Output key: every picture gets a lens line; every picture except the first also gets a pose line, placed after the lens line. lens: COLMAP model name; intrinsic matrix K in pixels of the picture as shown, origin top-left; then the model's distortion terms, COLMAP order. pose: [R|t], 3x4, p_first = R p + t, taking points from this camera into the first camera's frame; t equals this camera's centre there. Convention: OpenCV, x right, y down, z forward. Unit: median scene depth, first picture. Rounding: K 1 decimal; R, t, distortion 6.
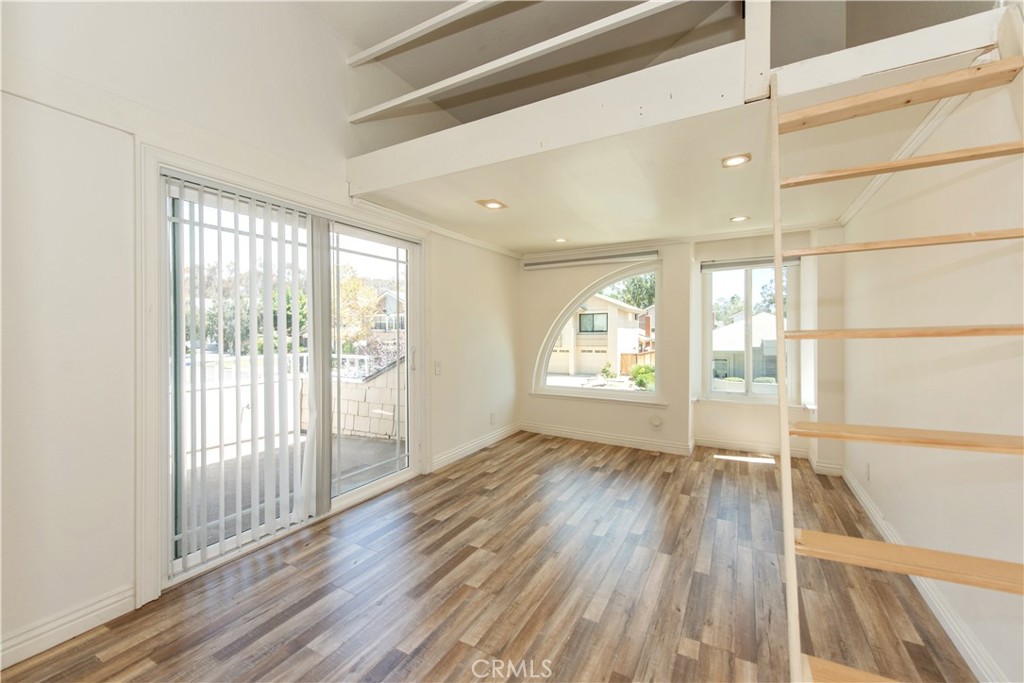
lens RADIAL K [[403.0, 0, 529.3], [0, 403.0, 335.9], [0, 0, 1]] dist [0.012511, -0.003095]
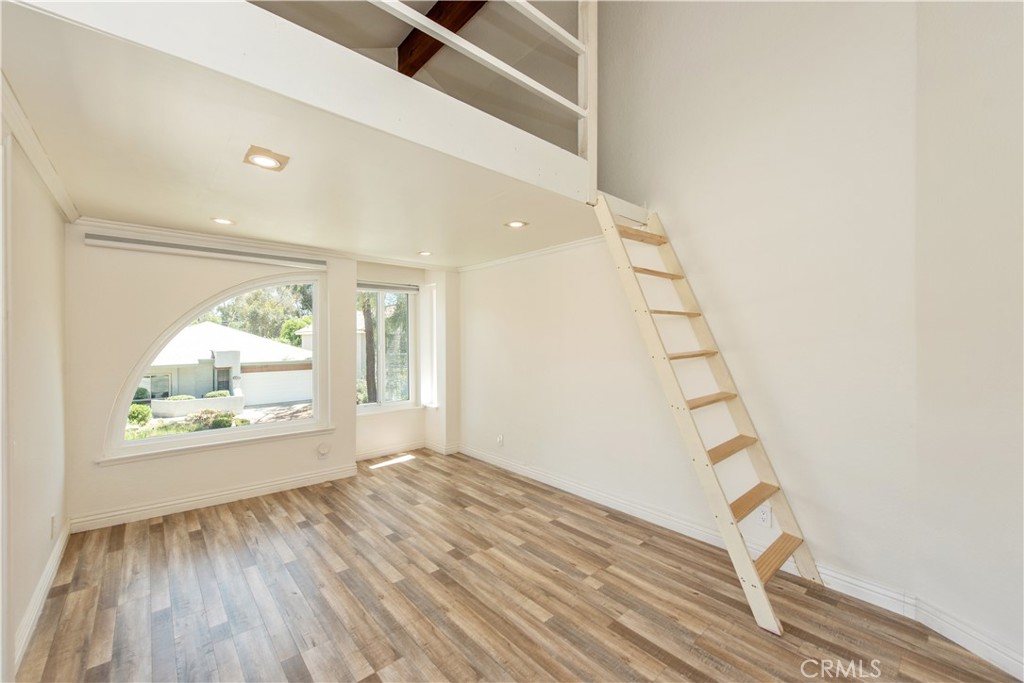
lens RADIAL K [[403.0, 0, 505.1], [0, 403.0, 339.2], [0, 0, 1]] dist [0.012511, -0.003095]
pose [[0.362328, 0.001158, 0.932050, -0.541138], [0.012265, 0.999907, -0.006011, -0.033011], [-0.931970, 0.013610, 0.362280, 0.411846]]
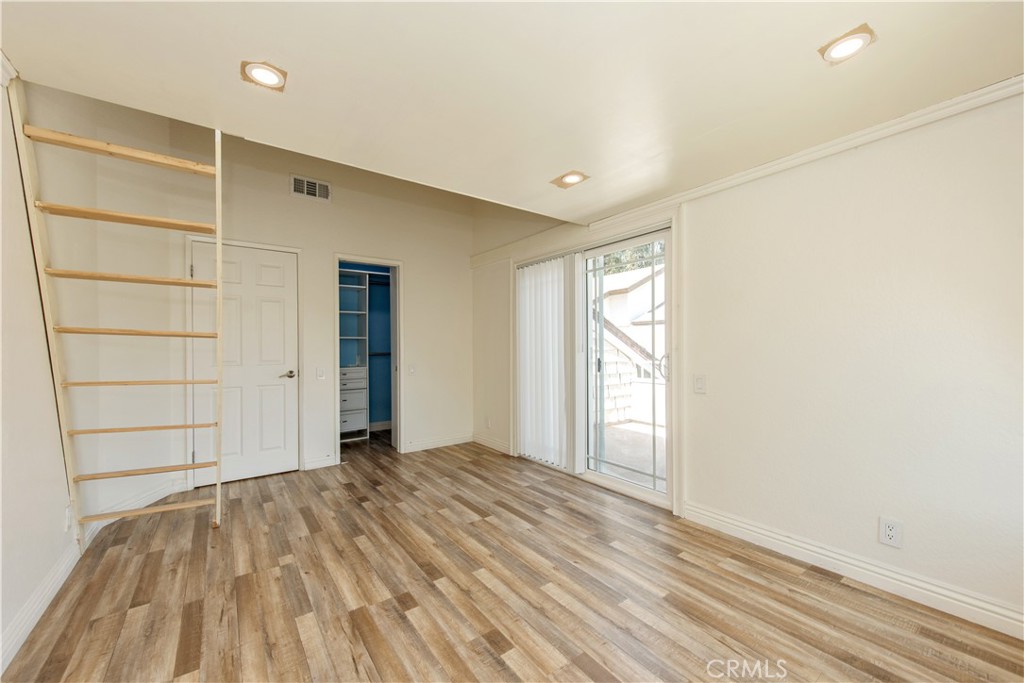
lens RADIAL K [[403.0, 0, 510.6], [0, 403.0, 353.3], [0, 0, 1]] dist [0.012511, -0.003095]
pose [[-0.444437, 0.016755, -0.895653, 0.691869], [-0.004761, 0.999767, 0.021065, 0.013087], [0.895797, 0.013626, -0.444254, 1.235093]]
